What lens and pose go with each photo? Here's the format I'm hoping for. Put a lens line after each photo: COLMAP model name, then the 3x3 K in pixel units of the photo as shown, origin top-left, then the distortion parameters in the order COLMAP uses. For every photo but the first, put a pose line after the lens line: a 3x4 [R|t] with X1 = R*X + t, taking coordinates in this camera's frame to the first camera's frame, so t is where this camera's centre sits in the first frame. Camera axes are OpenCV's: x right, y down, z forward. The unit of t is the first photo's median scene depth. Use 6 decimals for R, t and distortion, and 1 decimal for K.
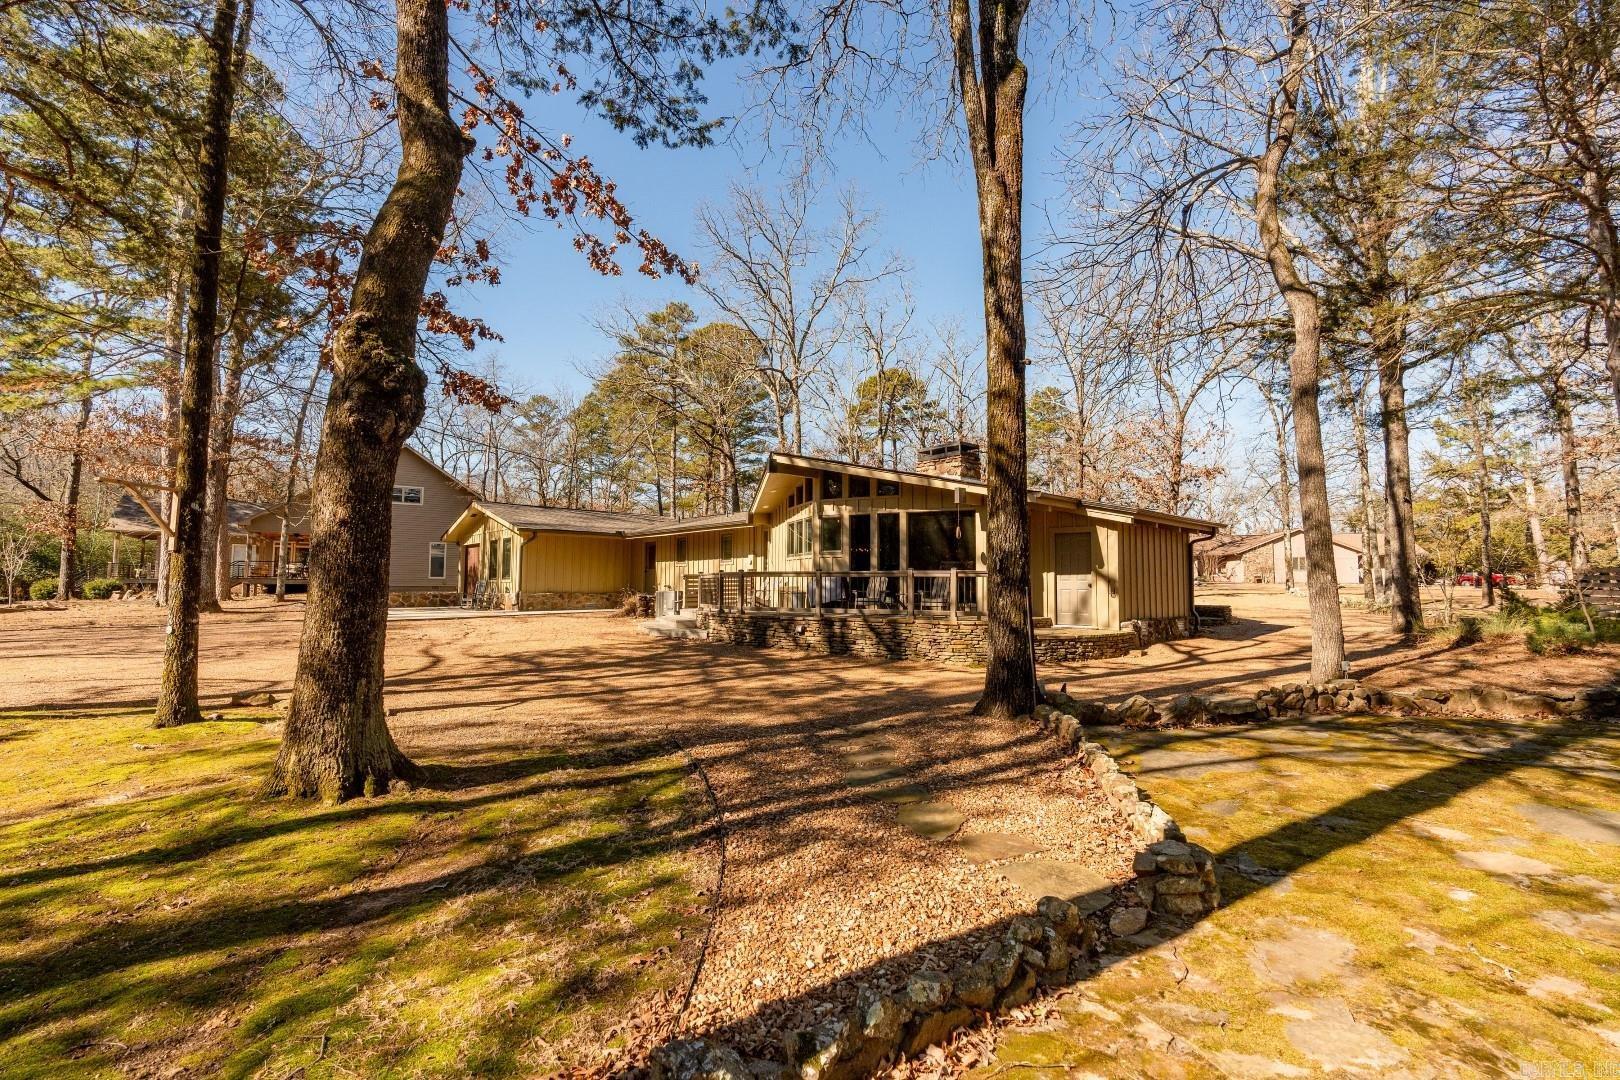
lens RADIAL K [[716.6, 0, 806.3], [0, 716.6, 539.6], [0, 0, 1]] dist [-0.011192, 0.003821]
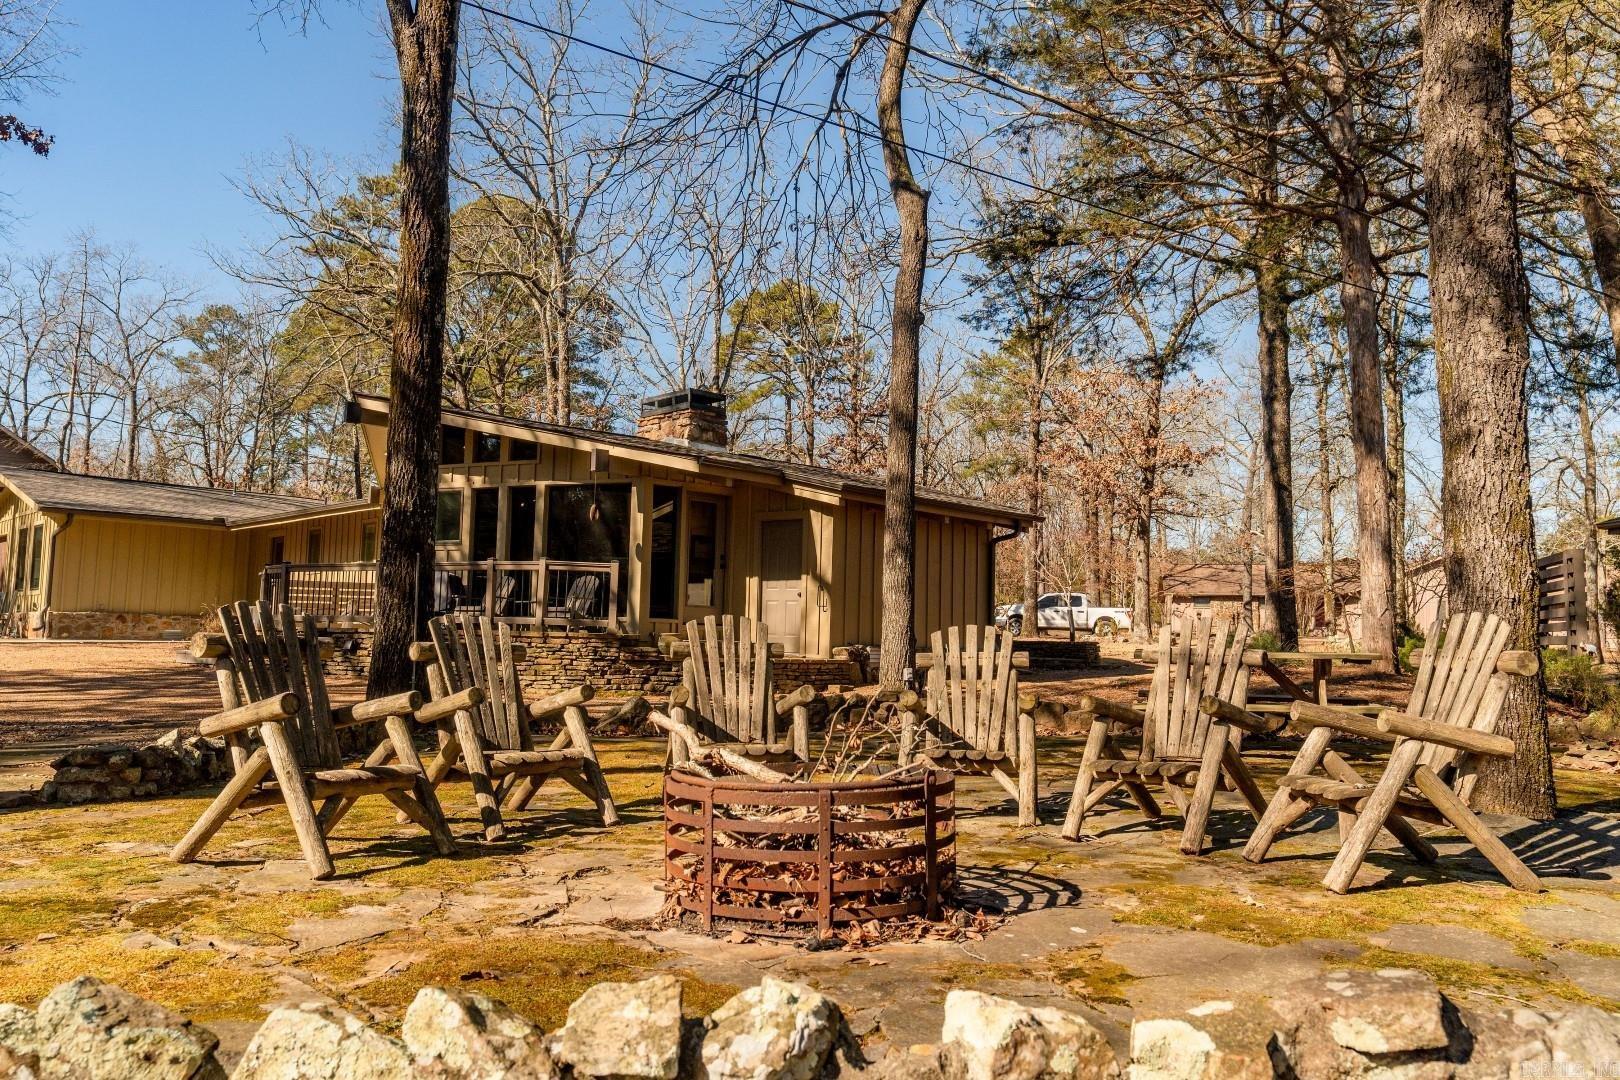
lens RADIAL K [[1218.1, 0, 805.3], [0, 1218.1, 538.3], [0, 0, 1]] dist [0.011342, -0.005262]
pose [[0.998404, 0.021162, 0.052364, 0.302643], [-0.019890, 0.999497, -0.024705, 0.034282], [-0.052861, 0.023624, 0.998322, -0.168305]]
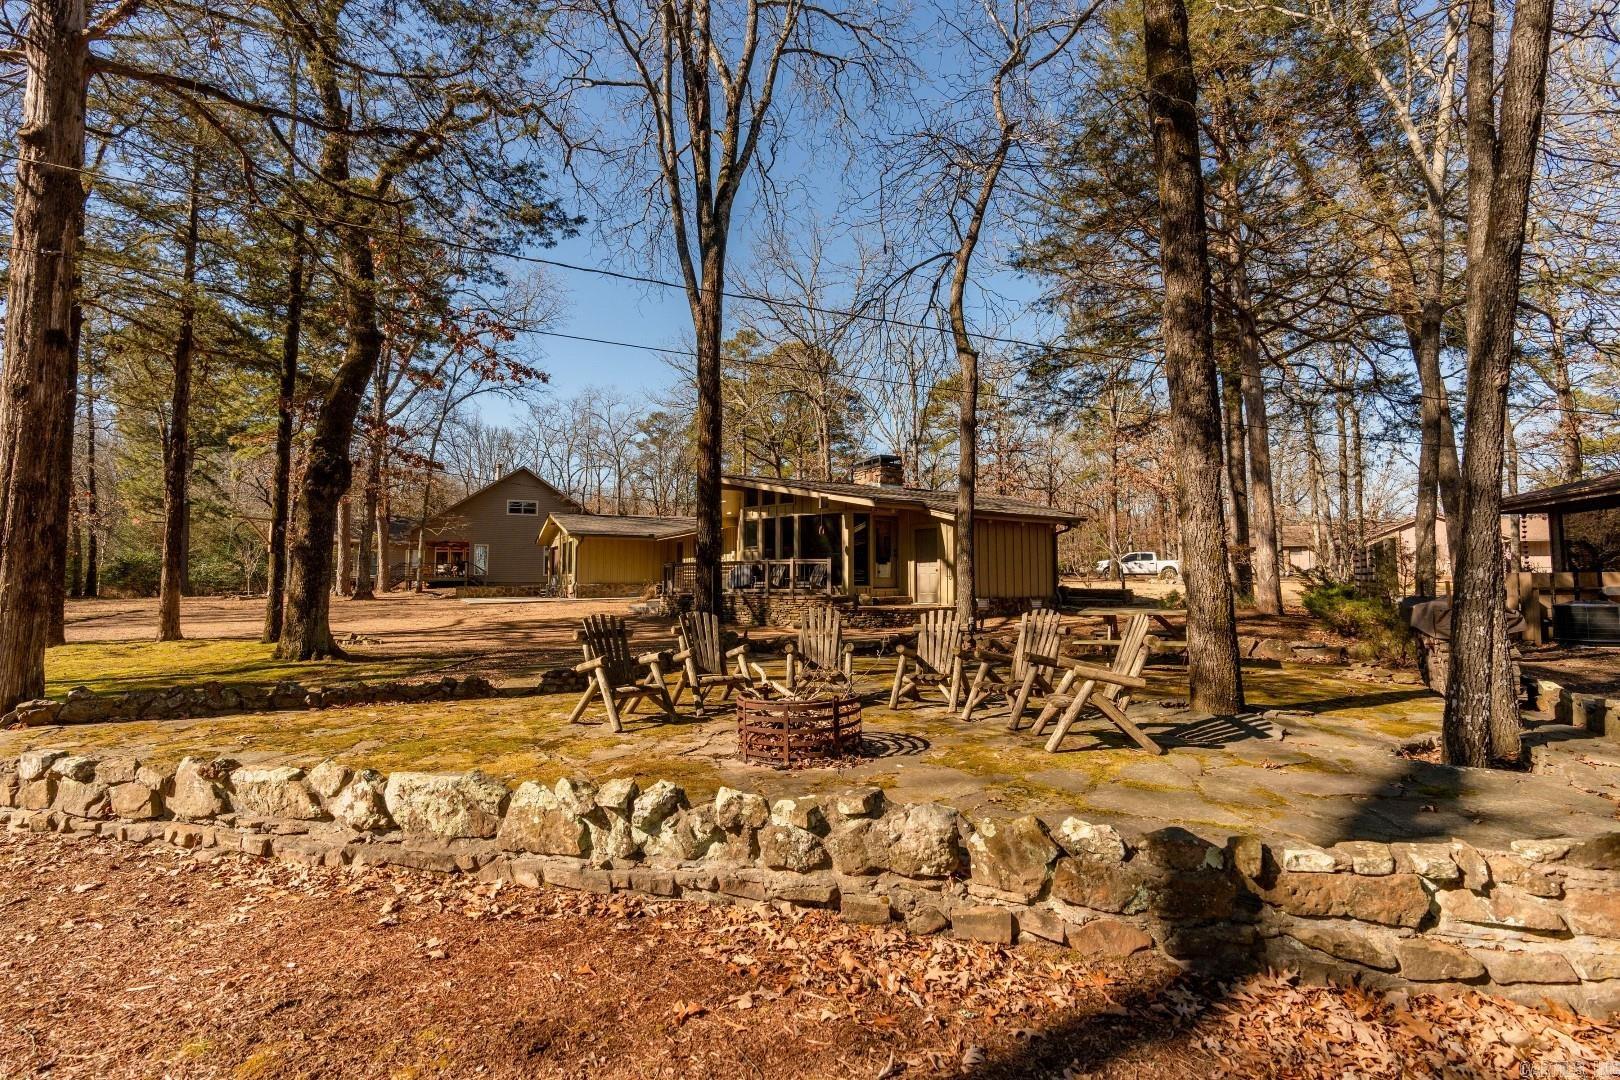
lens RADIAL K [[716.6, 0, 809.6], [0, 716.6, 537.5], [0, 0, 1]] dist [-0.011192, 0.003821]
pose [[0.979259, -0.020619, -0.201558, 0.387159], [0.020504, 0.999786, -0.002657, 0.004827], [0.201570, -0.001531, 0.979473, -0.245145]]
